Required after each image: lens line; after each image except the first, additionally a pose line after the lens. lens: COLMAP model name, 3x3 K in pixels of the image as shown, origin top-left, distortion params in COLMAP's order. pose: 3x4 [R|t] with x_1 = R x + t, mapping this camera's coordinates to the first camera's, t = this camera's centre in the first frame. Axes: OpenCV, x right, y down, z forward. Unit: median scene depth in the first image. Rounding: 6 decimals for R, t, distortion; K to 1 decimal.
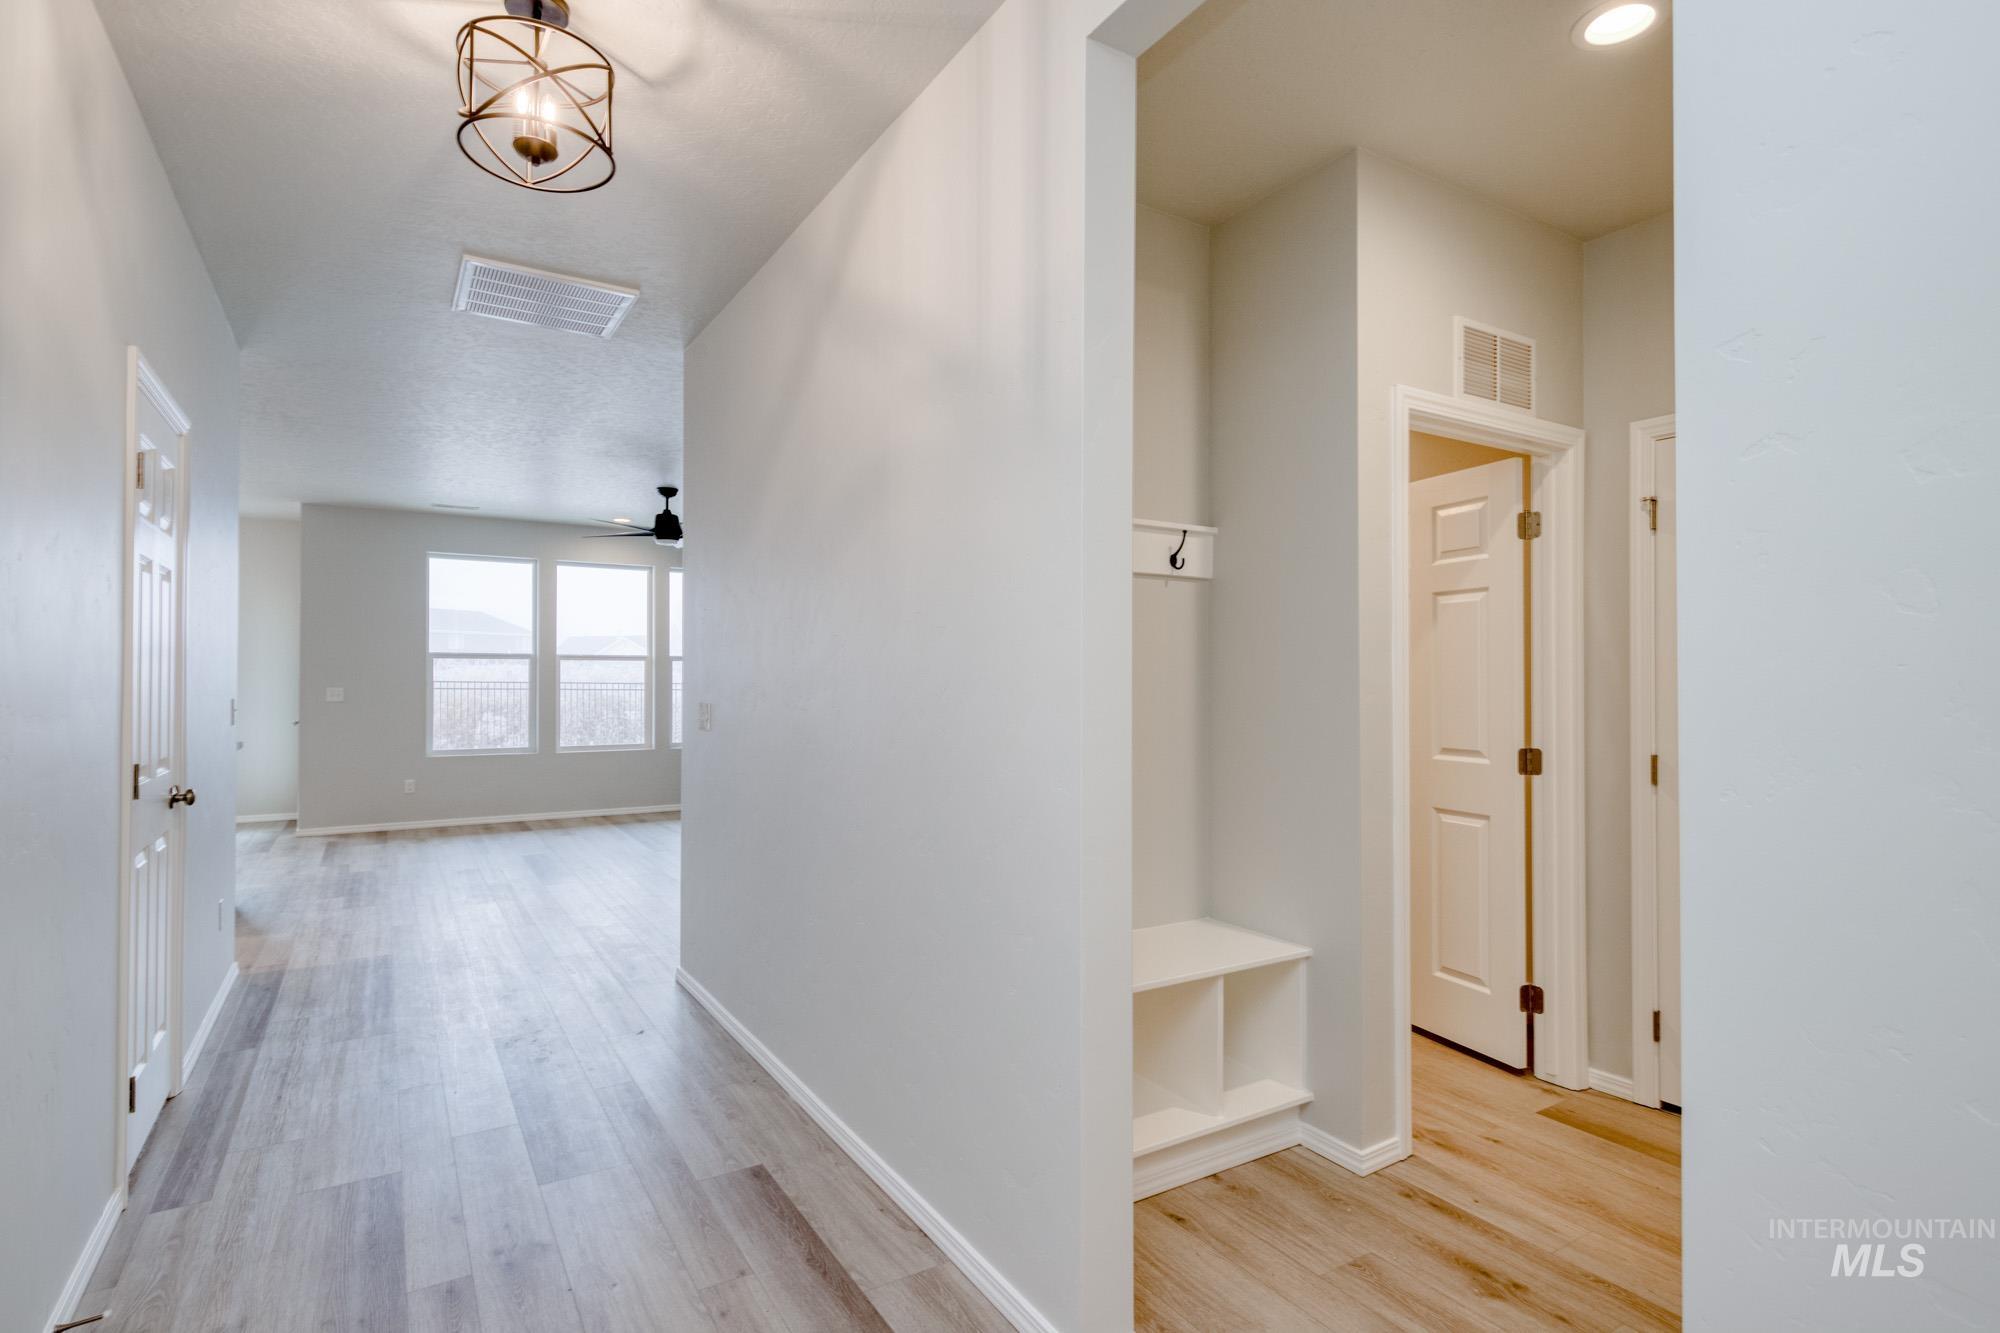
lens RADIAL K [[958.4, 0, 1000.0], [0, 958.4, 666.5], [0, 0, 1]] dist [0.018354, -0.006612]
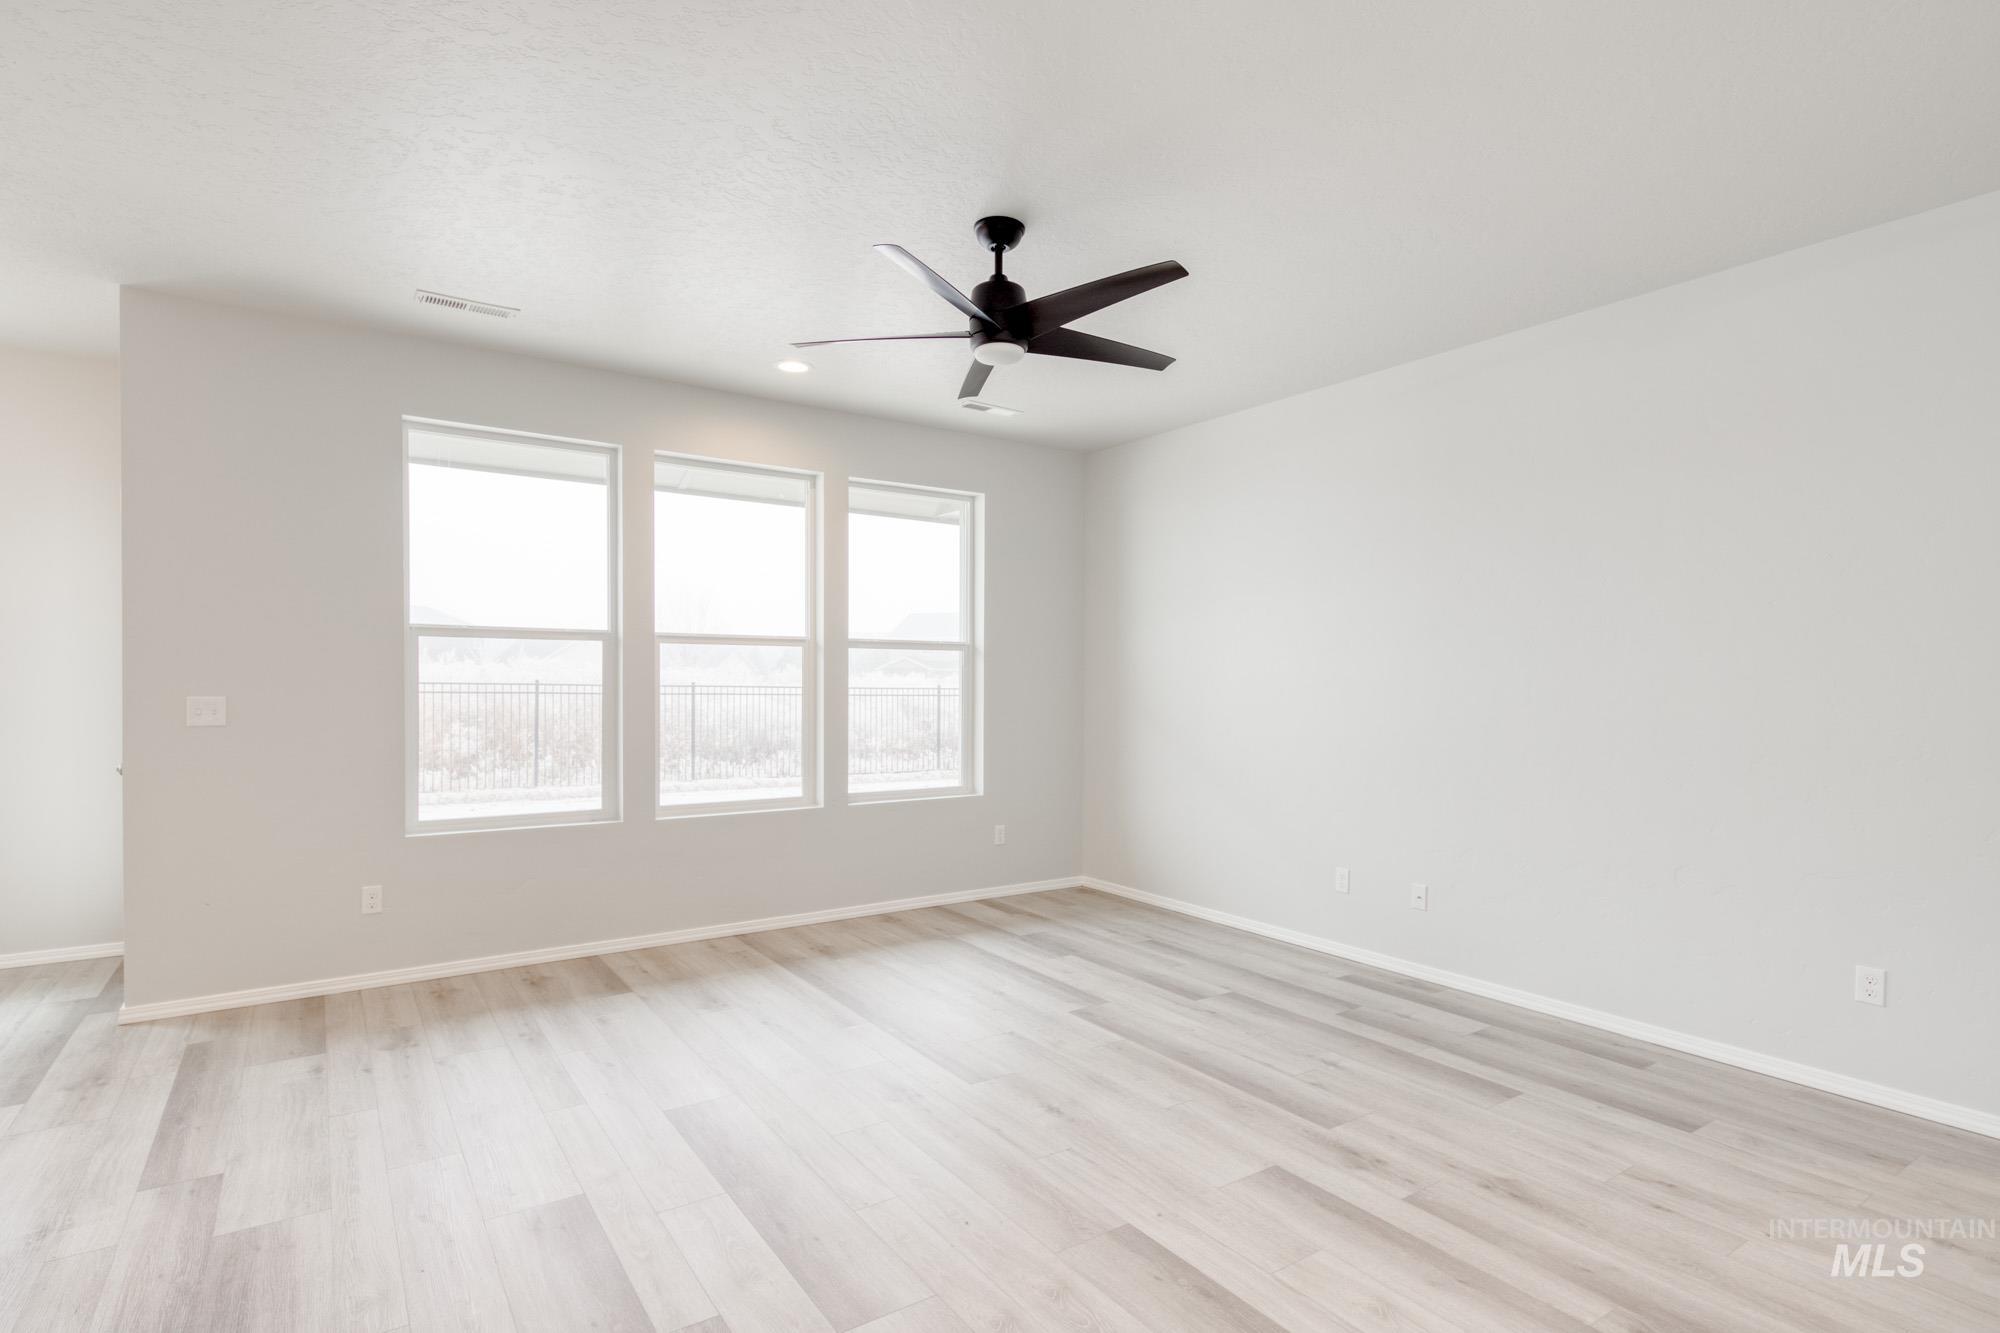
lens RADIAL K [[987.9, 0, 1005.3], [0, 987.9, 688.0], [0, 0, 1]] dist [0.014520, -0.001283]
pose [[0.999460, 0.002752, 0.032730, -0.296131], [-0.003380, 0.999811, 0.019155, 0.007196], [-0.032671, -0.019255, 0.999281, 0.469339]]
